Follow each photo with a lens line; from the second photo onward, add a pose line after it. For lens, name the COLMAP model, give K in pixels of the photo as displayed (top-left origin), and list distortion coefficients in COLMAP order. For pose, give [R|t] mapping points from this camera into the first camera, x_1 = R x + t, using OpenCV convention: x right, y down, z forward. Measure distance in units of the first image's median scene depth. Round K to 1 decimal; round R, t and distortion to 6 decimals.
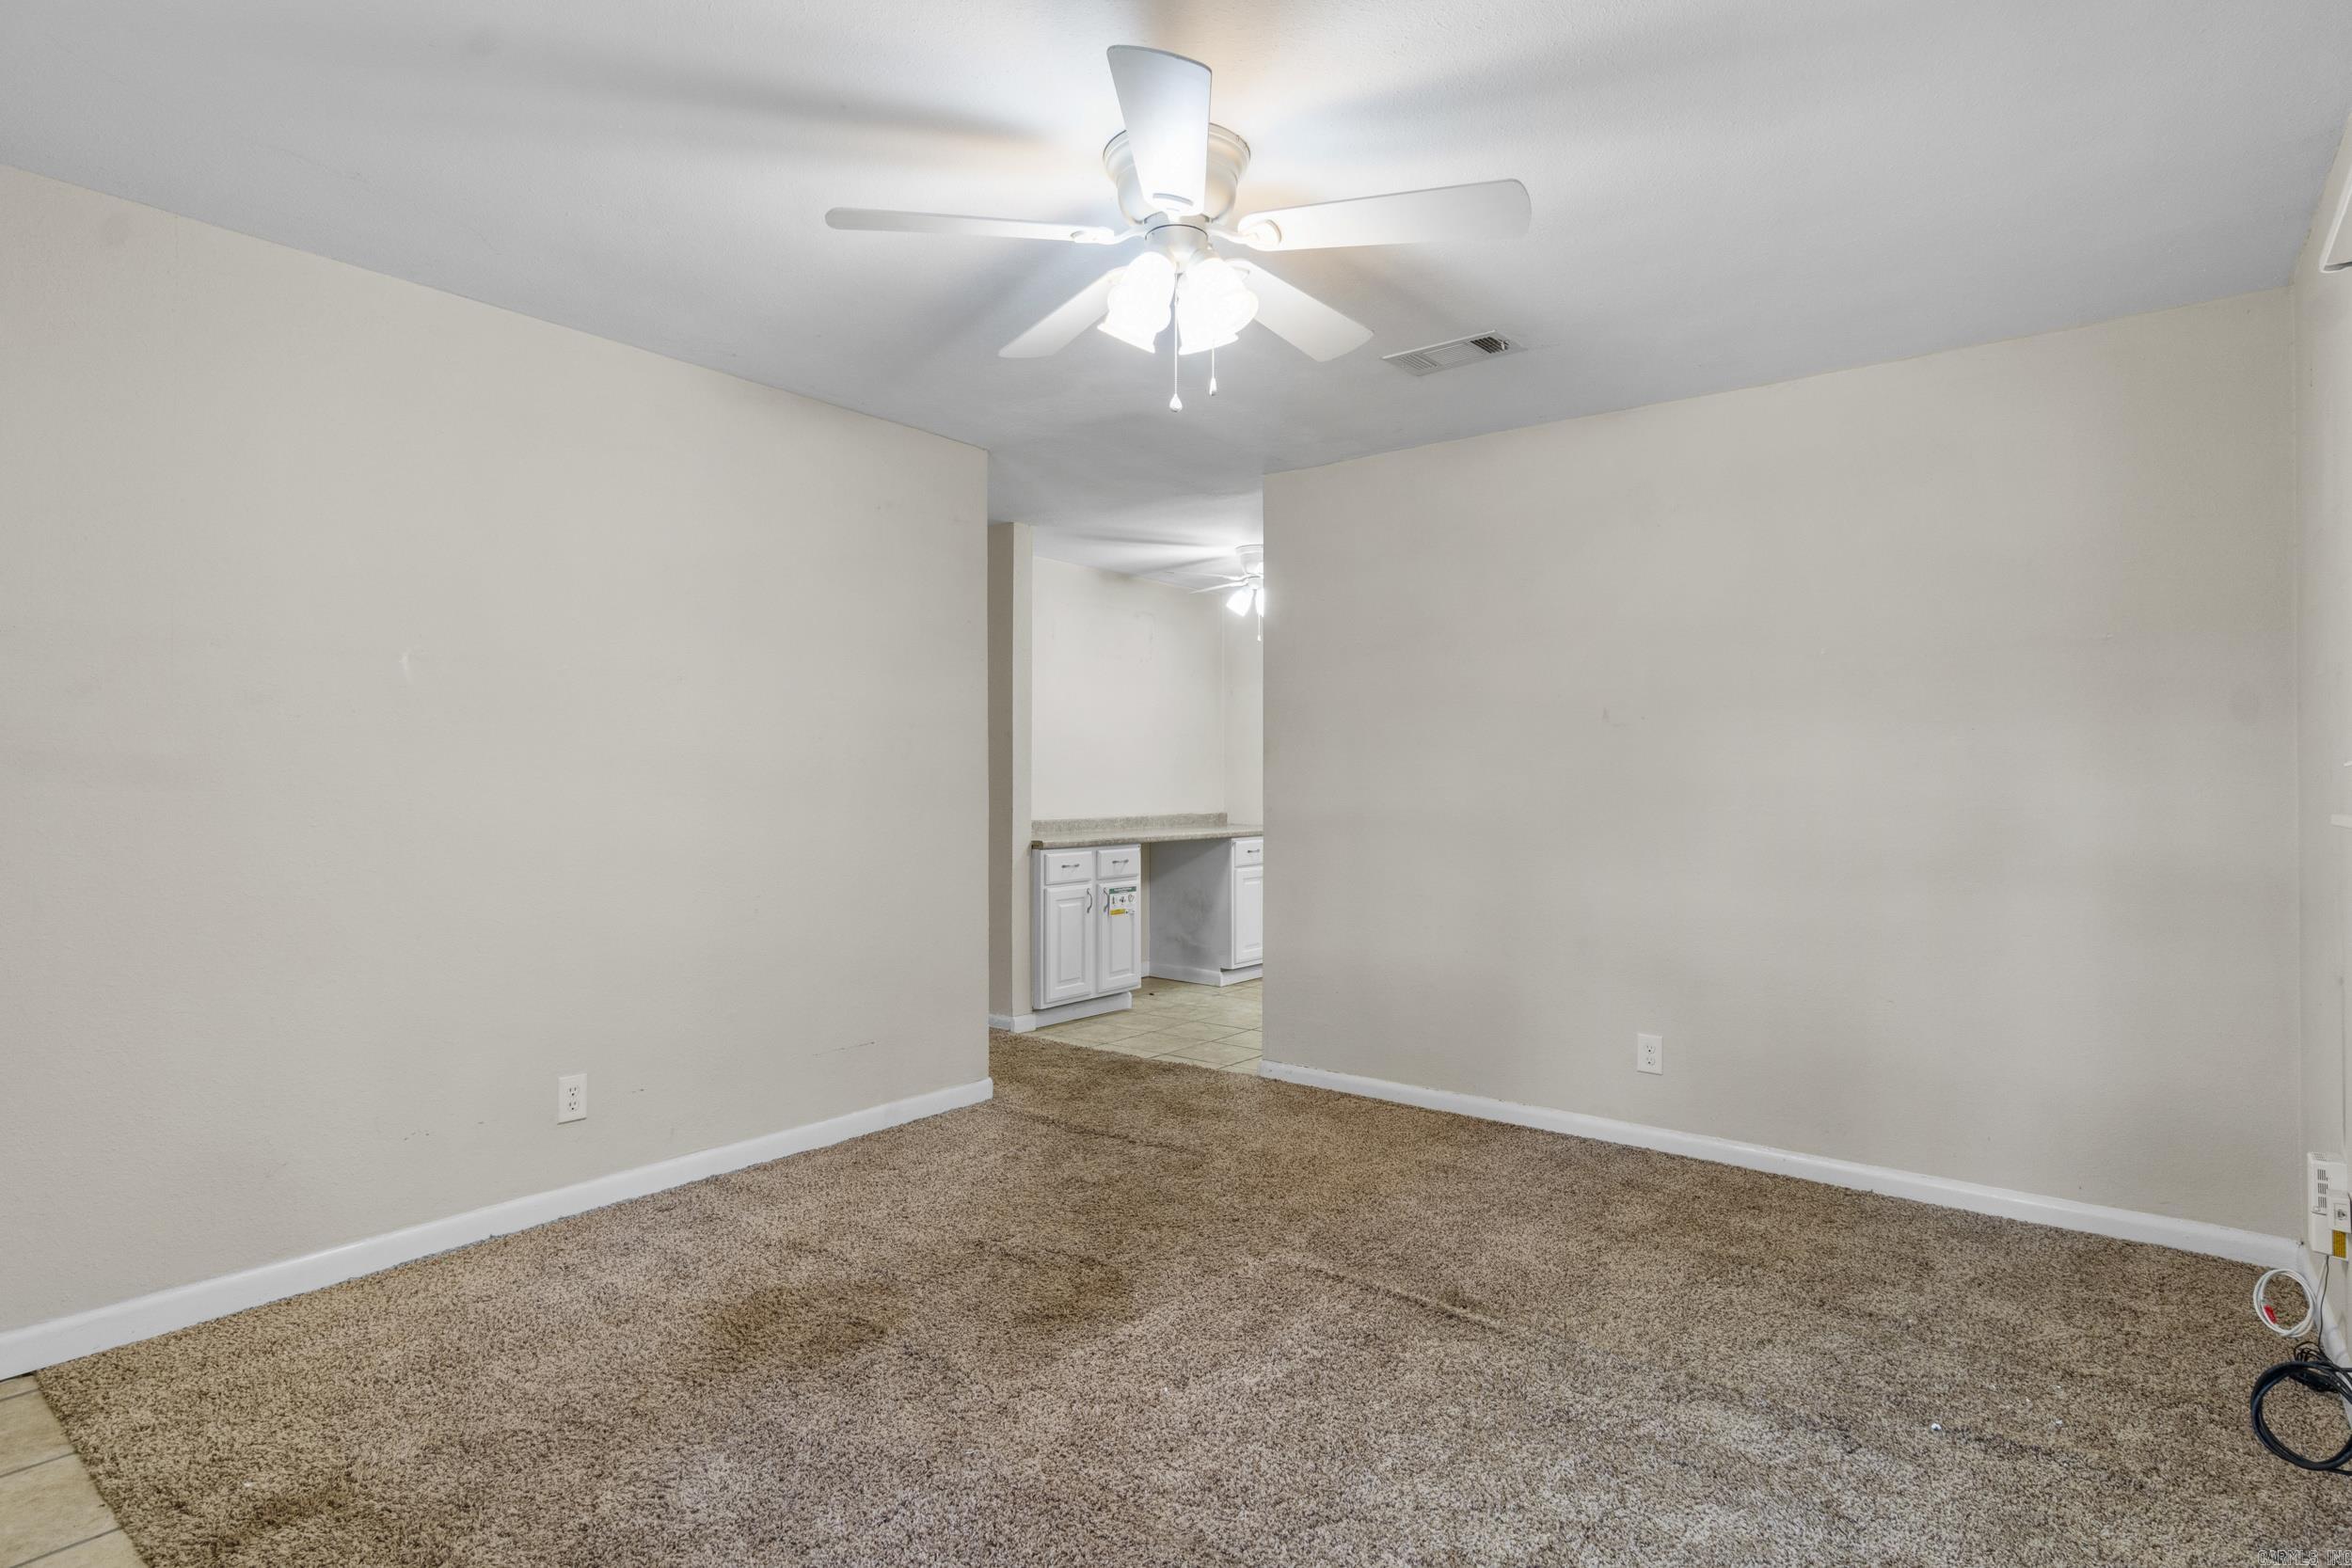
lens RADIAL K [[1207.3, 0, 1156.0], [0, 1207.3, 775.0], [0, 0, 1]] dist [-0.004843, -0.000045]
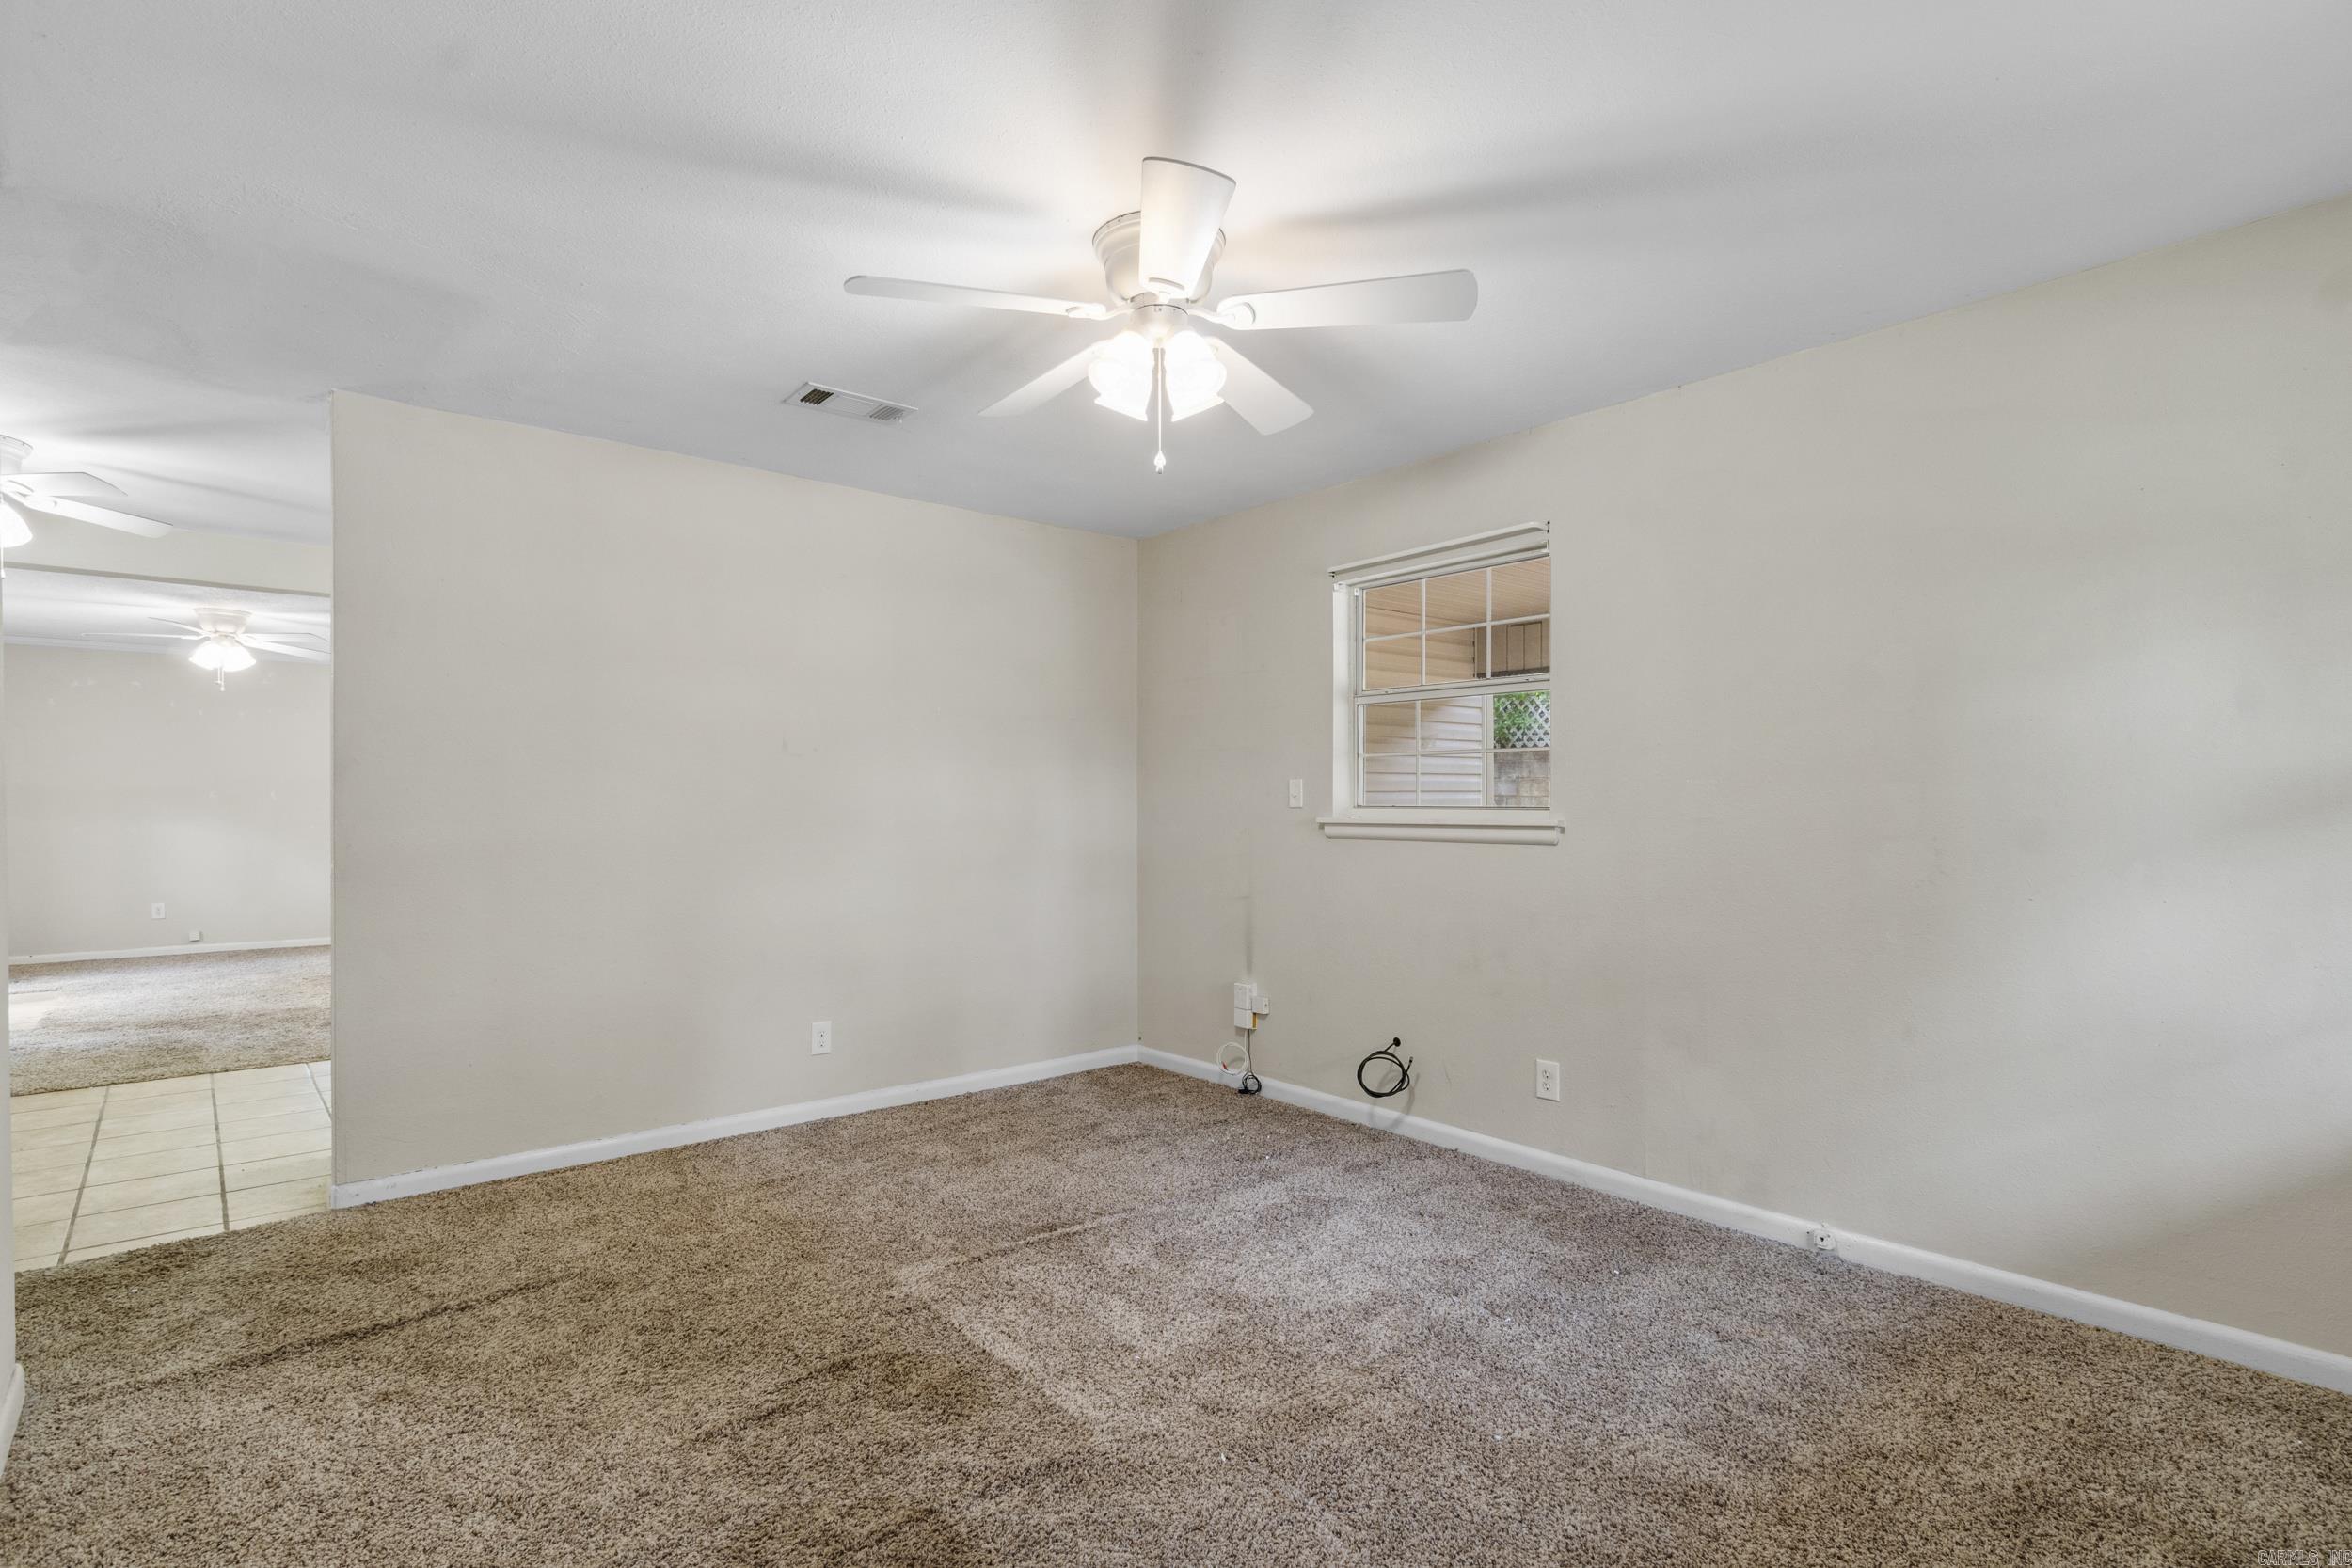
lens RADIAL K [[1102.7, 0, 1171.4], [0, 1102.7, 817.3], [0, 0, 1]] dist [-0.000875, -0.000080]
pose [[0.200089, -0.011545, 0.979710, -0.618020], [-0.003169, 0.999918, 0.012430, 0.002486], [-0.979773, -0.005592, 0.200036, 0.492476]]
